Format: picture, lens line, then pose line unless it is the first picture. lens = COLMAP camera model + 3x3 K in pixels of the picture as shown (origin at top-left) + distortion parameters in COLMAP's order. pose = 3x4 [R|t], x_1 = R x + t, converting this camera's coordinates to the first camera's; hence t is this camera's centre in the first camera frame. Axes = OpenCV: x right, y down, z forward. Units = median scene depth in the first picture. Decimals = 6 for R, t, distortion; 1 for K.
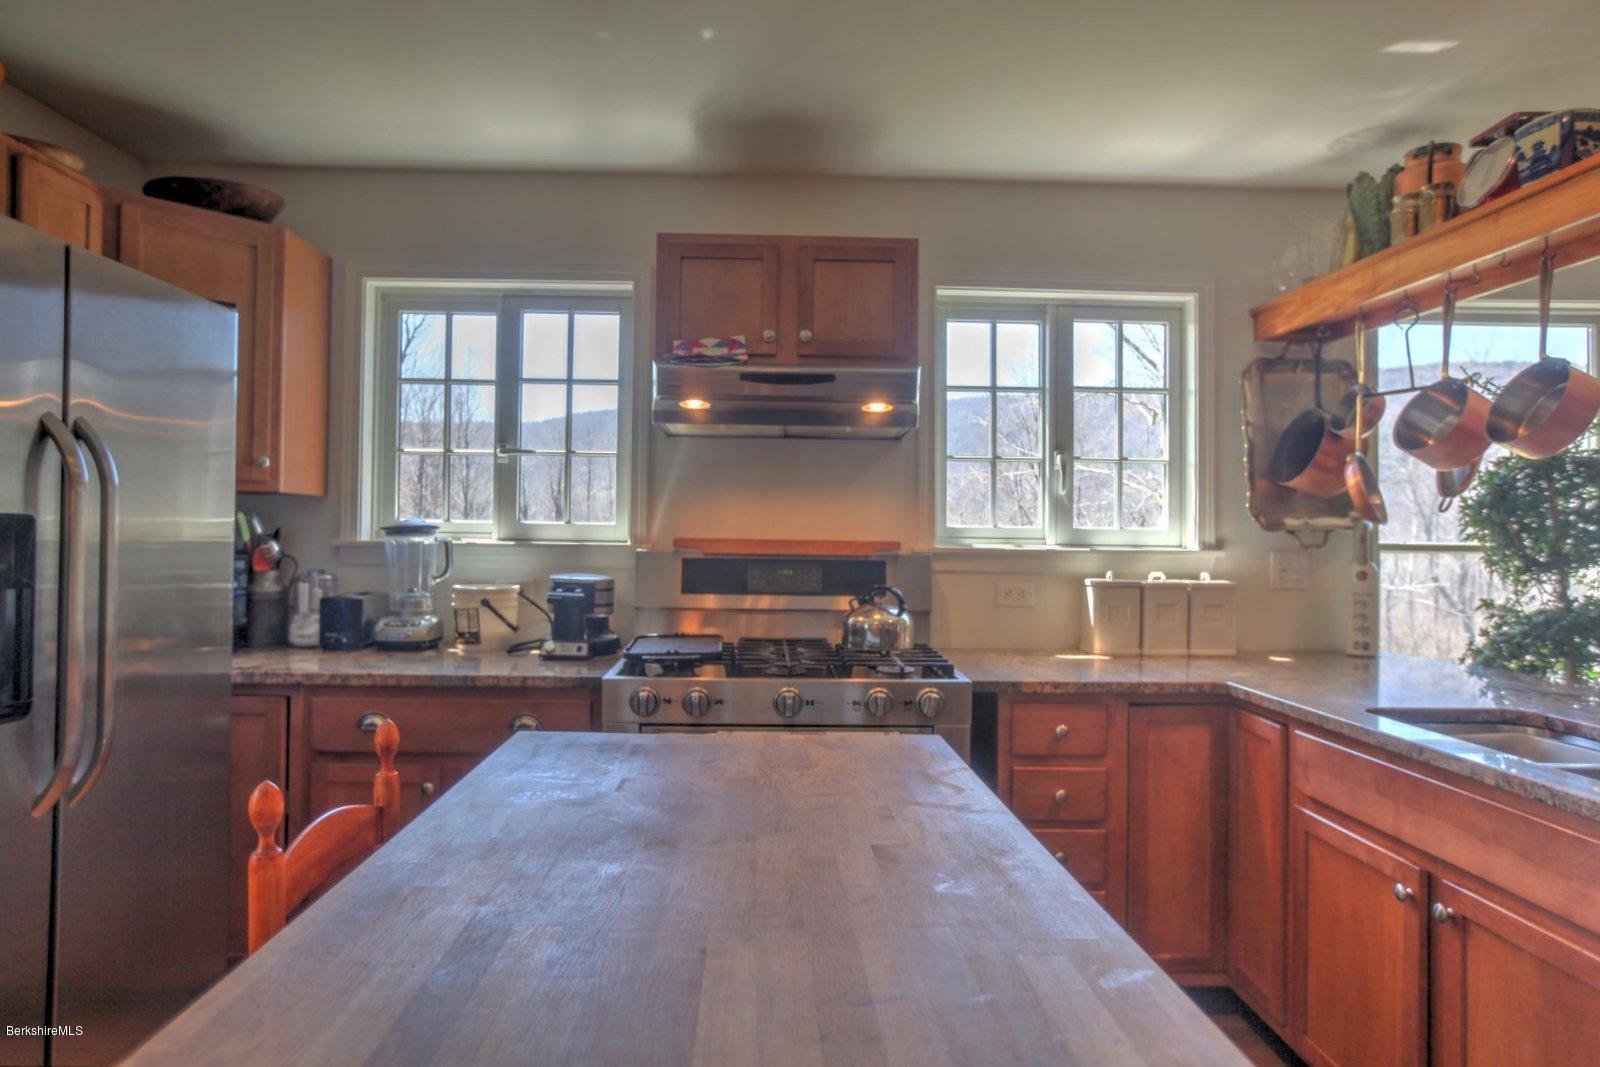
lens RADIAL K [[945.5, 0, 792.9], [0, 945.5, 527.2], [0, 0, 1]] dist [-0.006104, -0.000175]
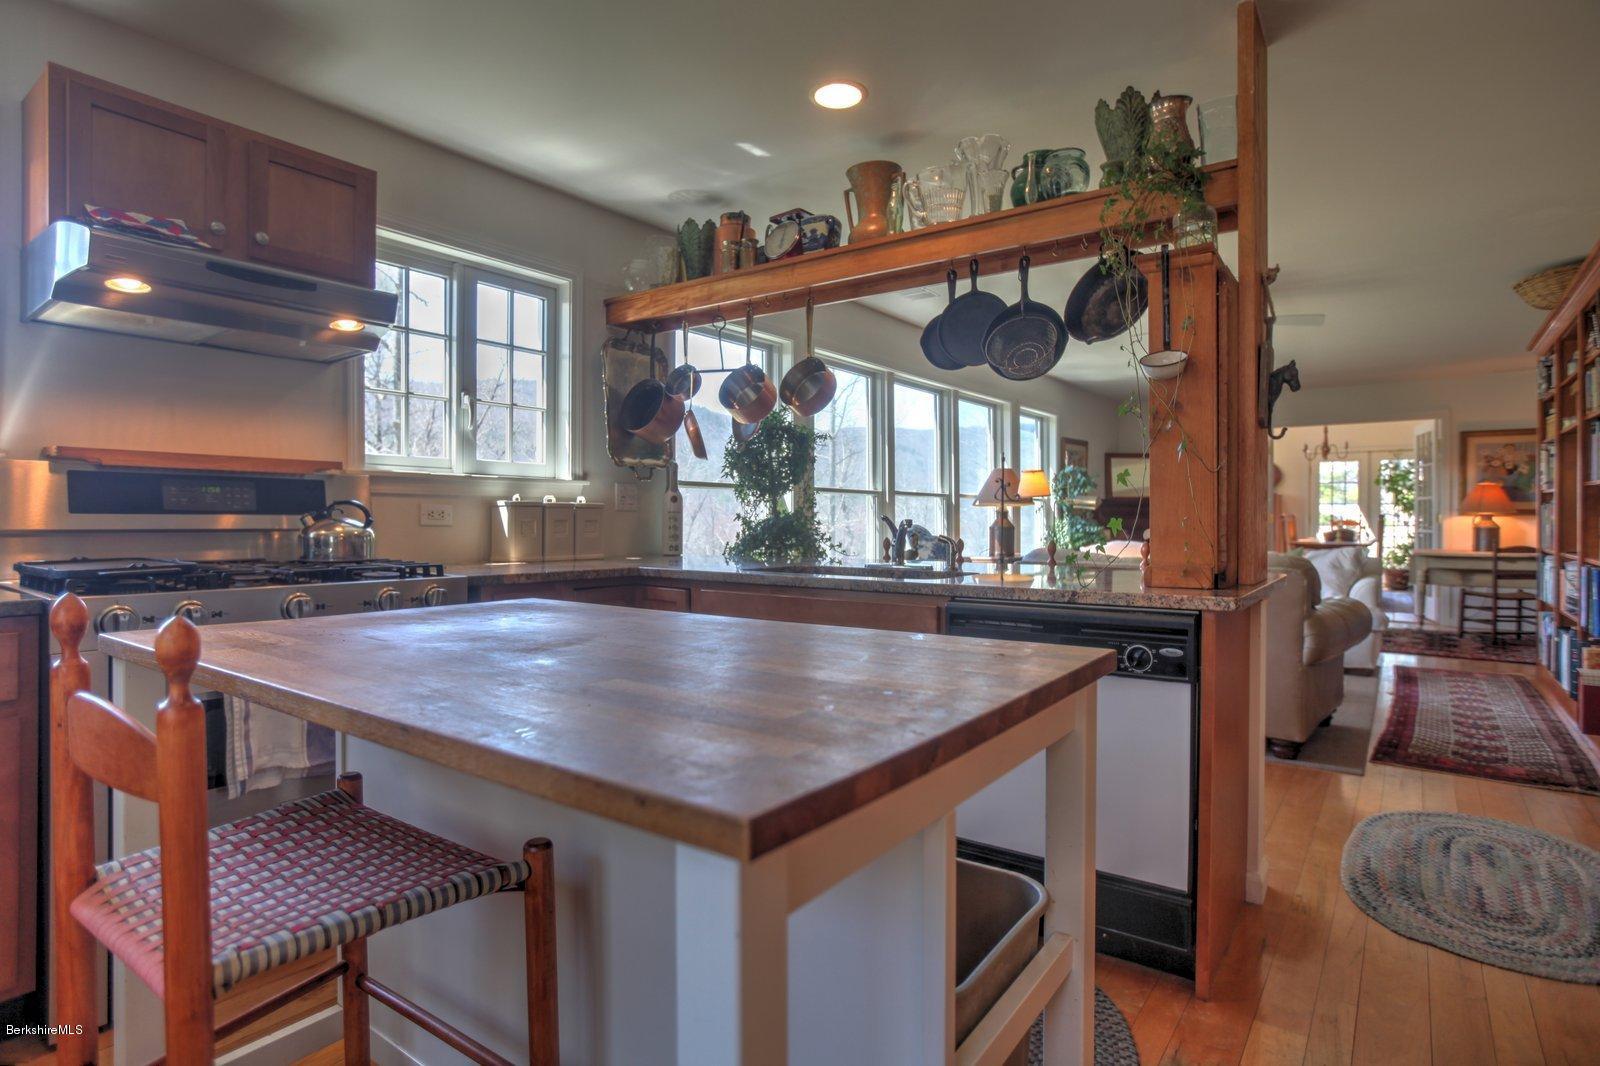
lens RADIAL K [[852.9, 0, 794.4], [0, 852.9, 524.2], [0, 0, 1]] dist [-0.056247, 0.040311]
pose [[0.624059, -0.011661, 0.781290, -0.299594], [-0.003149, 0.999843, 0.017439, 0.066961], [-0.781371, -0.013343, 0.623924, 0.045078]]
